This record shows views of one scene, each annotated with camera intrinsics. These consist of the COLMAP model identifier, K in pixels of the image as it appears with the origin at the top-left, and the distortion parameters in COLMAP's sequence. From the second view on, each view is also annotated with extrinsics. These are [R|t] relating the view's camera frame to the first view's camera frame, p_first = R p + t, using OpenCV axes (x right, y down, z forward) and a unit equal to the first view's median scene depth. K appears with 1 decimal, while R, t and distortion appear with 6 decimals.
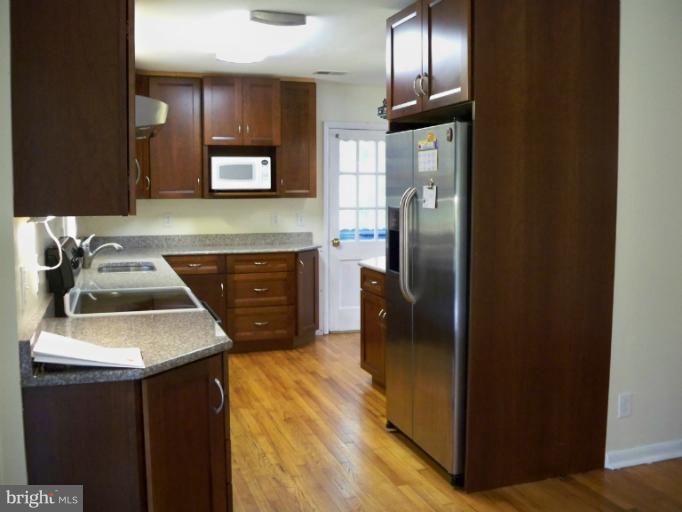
lens RADIAL K [[700.0, 0, 342.0], [0, 700.0, 257.7], [0, 0, 1]] dist [-0.095598, 0.000000]
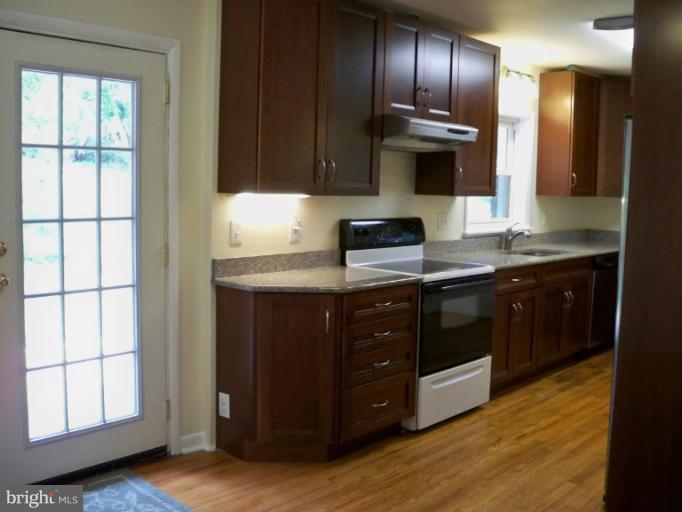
lens RADIAL K [[700.0, 0, 342.4], [0, 700.0, 254.1], [0, 0, 1]] dist [-0.095598, 0.000000]
pose [[0.479487, 0.103874, -0.871379, 0.702620], [-0.105193, 0.992613, 0.060443, -0.024491], [0.871221, 0.062681, 0.486872, 0.187561]]
